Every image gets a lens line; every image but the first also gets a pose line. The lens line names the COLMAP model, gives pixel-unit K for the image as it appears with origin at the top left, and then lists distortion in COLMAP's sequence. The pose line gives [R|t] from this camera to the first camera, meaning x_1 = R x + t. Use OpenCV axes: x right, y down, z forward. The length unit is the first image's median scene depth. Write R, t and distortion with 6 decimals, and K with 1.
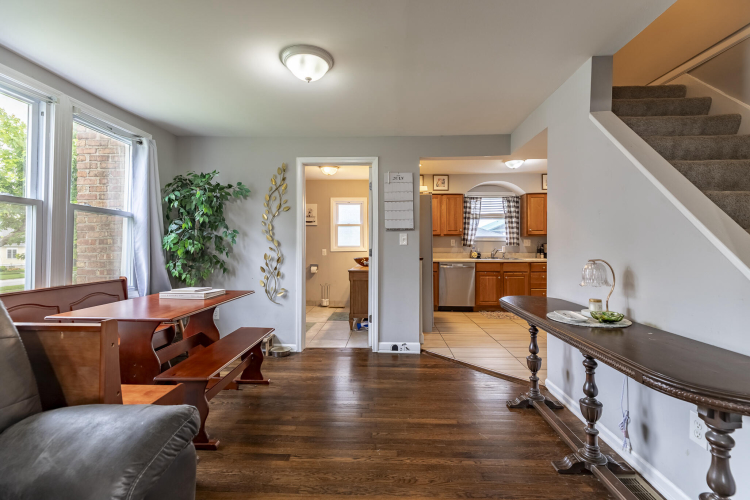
lens RADIAL K [[332.8, 0, 377.9], [0, 332.8, 245.9], [0, 0, 1]] dist [0.020144, -0.008746]
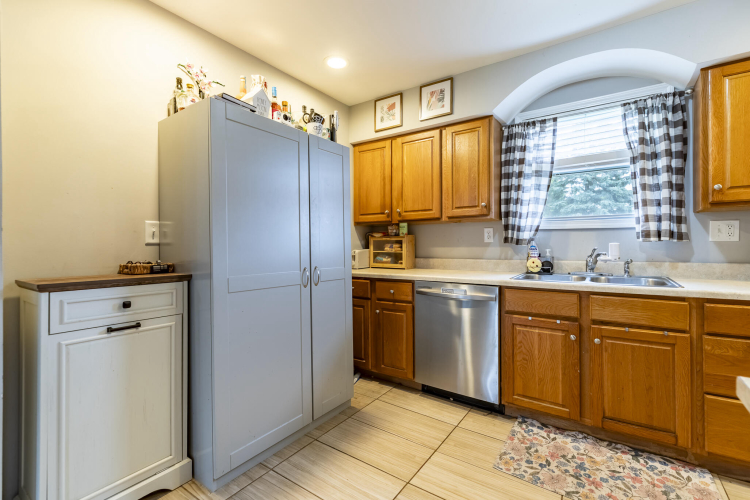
lens RADIAL K [[332.8, 0, 377.9], [0, 332.8, 245.9], [0, 0, 1]] dist [0.020144, -0.008746]
pose [[0.843634, -0.004934, -0.536895, 0.477119], [0.007447, 0.999969, 0.002513, 0.002236], [0.536867, -0.006118, 0.843645, 0.774469]]
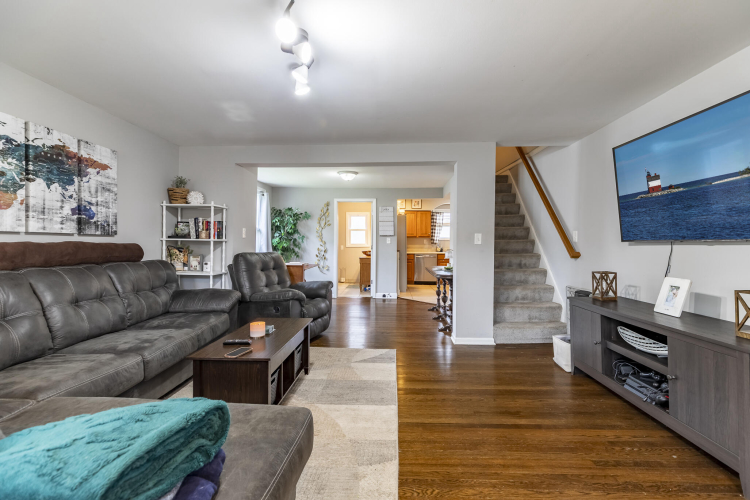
lens RADIAL K [[332.8, 0, 377.9], [0, 332.8, 245.9], [0, 0, 1]] dist [0.020144, -0.008746]
pose [[0.999986, 0.002101, -0.004921, 0.018369], [-0.002054, 0.999951, 0.009692, -0.005967], [0.004941, -0.009682, 0.999941, -0.768529]]
